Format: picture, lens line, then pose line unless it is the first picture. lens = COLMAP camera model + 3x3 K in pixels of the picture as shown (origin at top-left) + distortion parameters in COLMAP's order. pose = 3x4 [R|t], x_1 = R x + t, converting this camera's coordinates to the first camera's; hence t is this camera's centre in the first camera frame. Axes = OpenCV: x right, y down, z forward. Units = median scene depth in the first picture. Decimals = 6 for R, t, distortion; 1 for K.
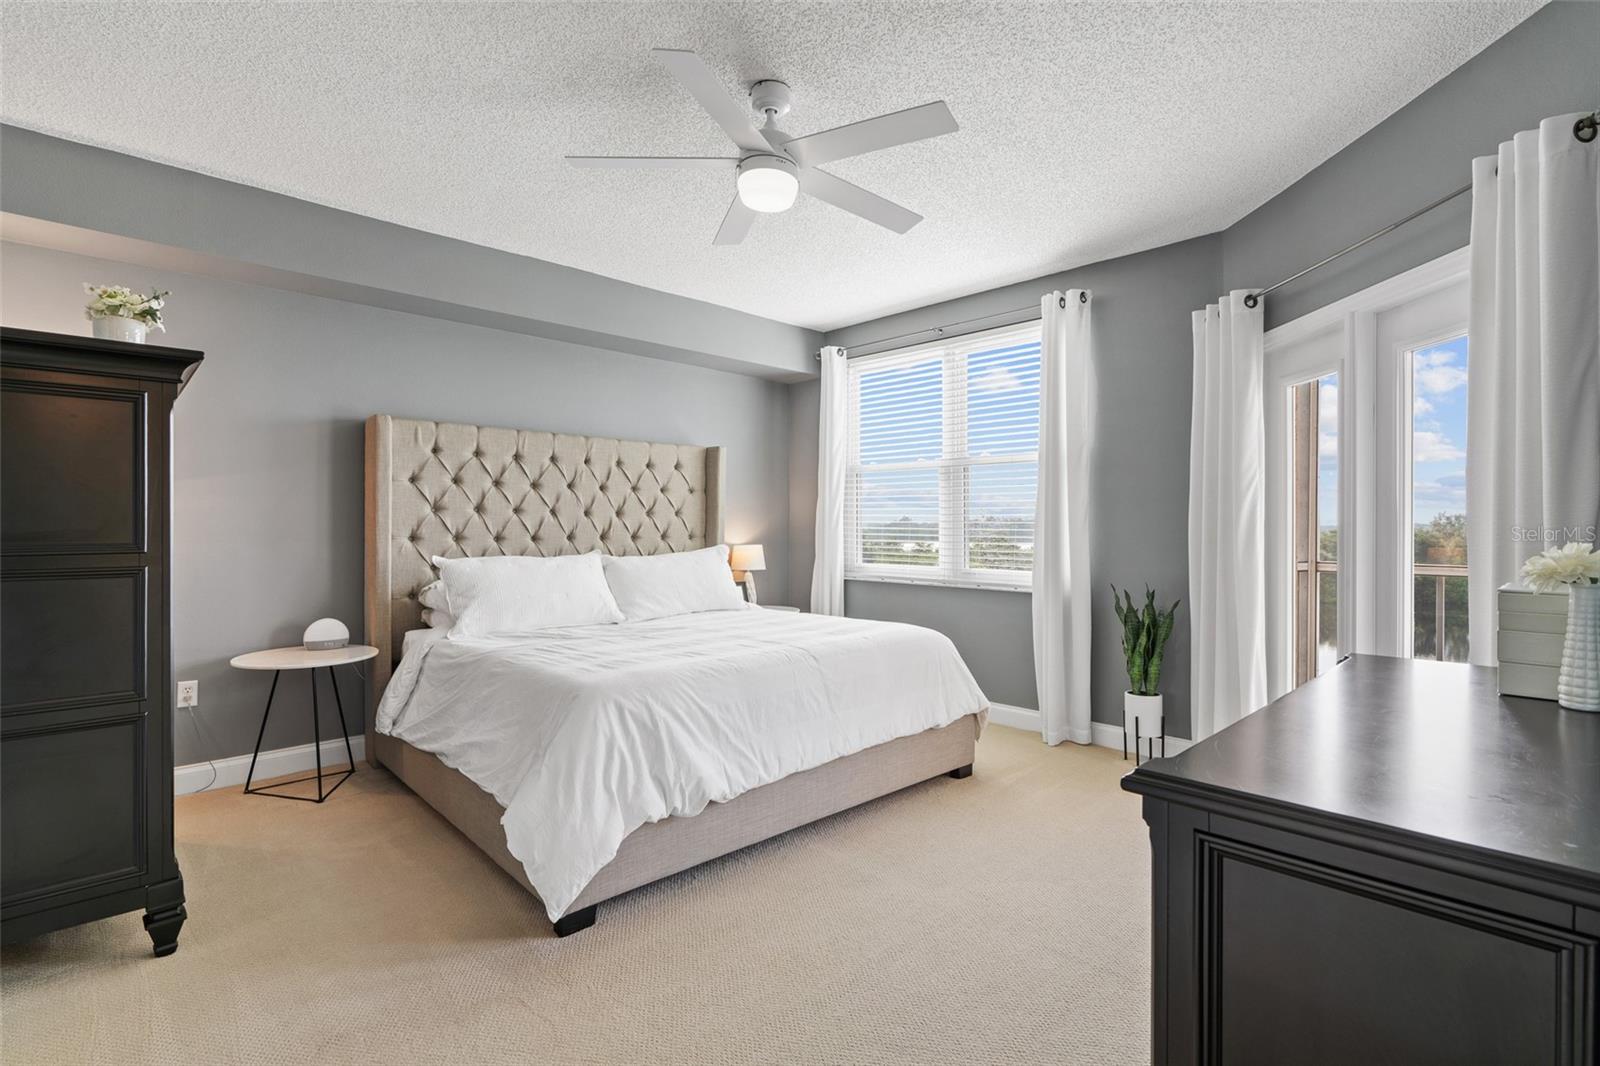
lens RADIAL K [[763.5, 0, 794.7], [0, 763.5, 532.8], [0, 0, 1]] dist [0.008741, 0.000032]
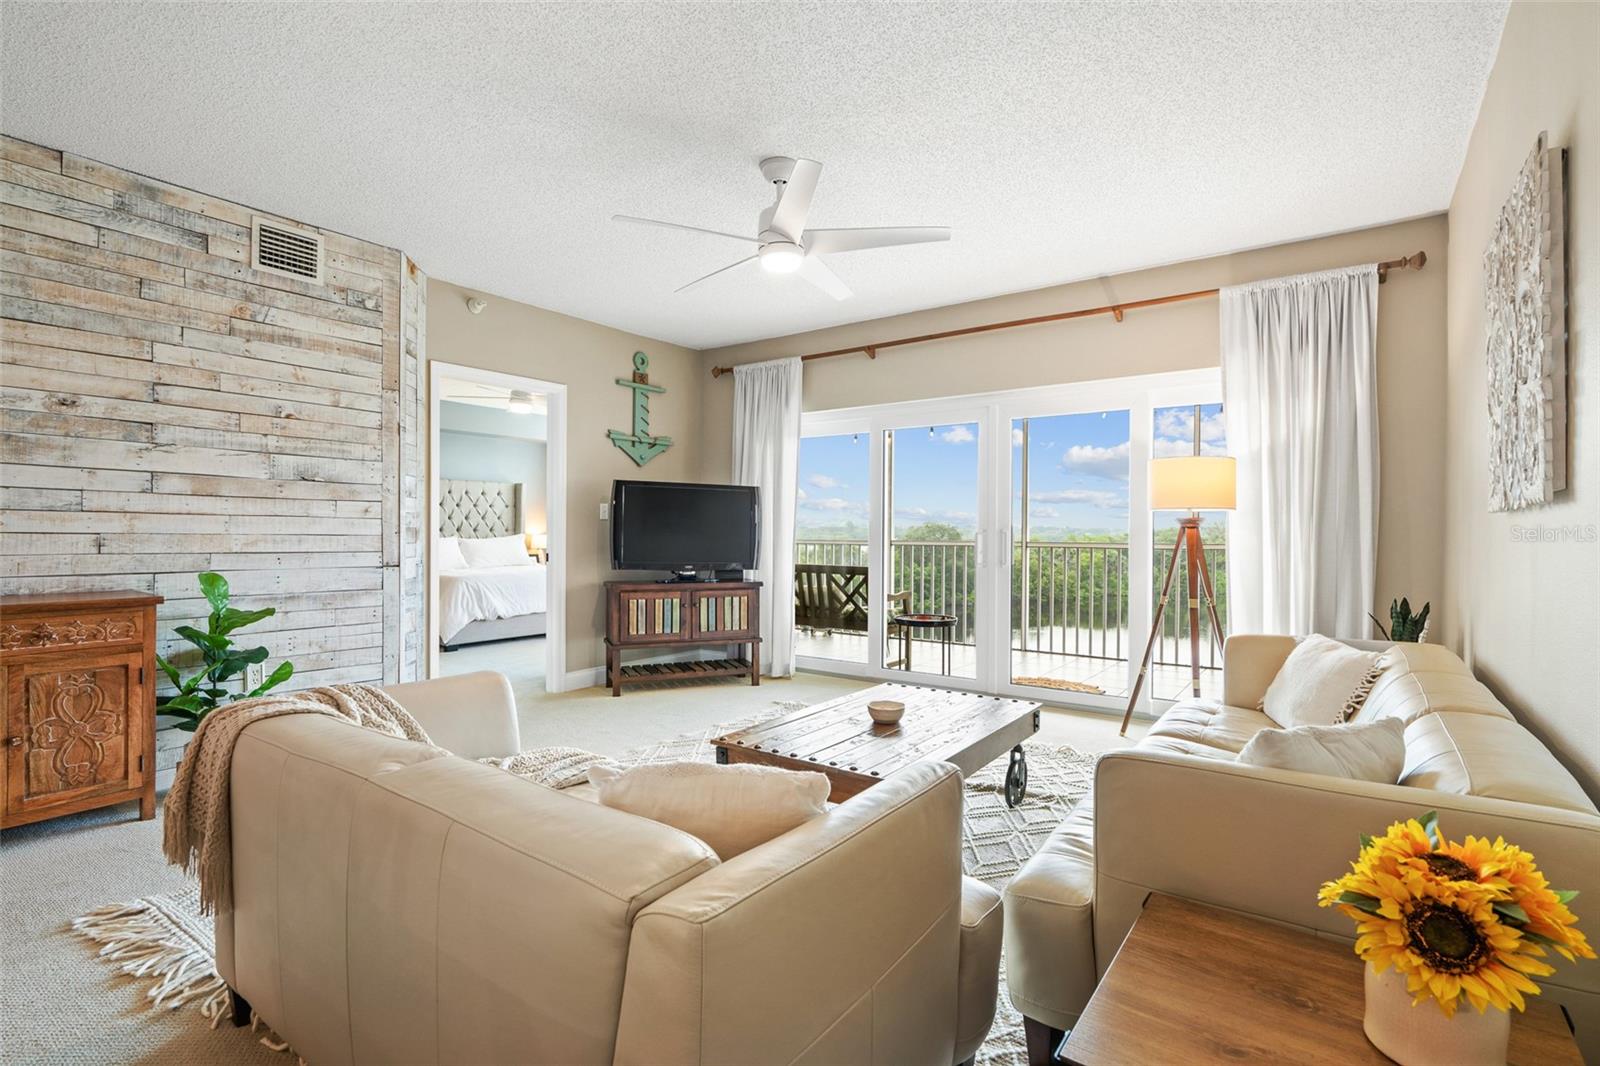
lens RADIAL K [[763.5, 0, 809.6], [0, 763.5, 531.7], [0, 0, 1]] dist [0.008741, 0.000032]
pose [[0.980967, 0.001633, 0.194169, 0.255557], [-0.001406, 0.999998, -0.001308, 0.011541], [-0.194171, 0.001010, 0.980967, -1.110245]]
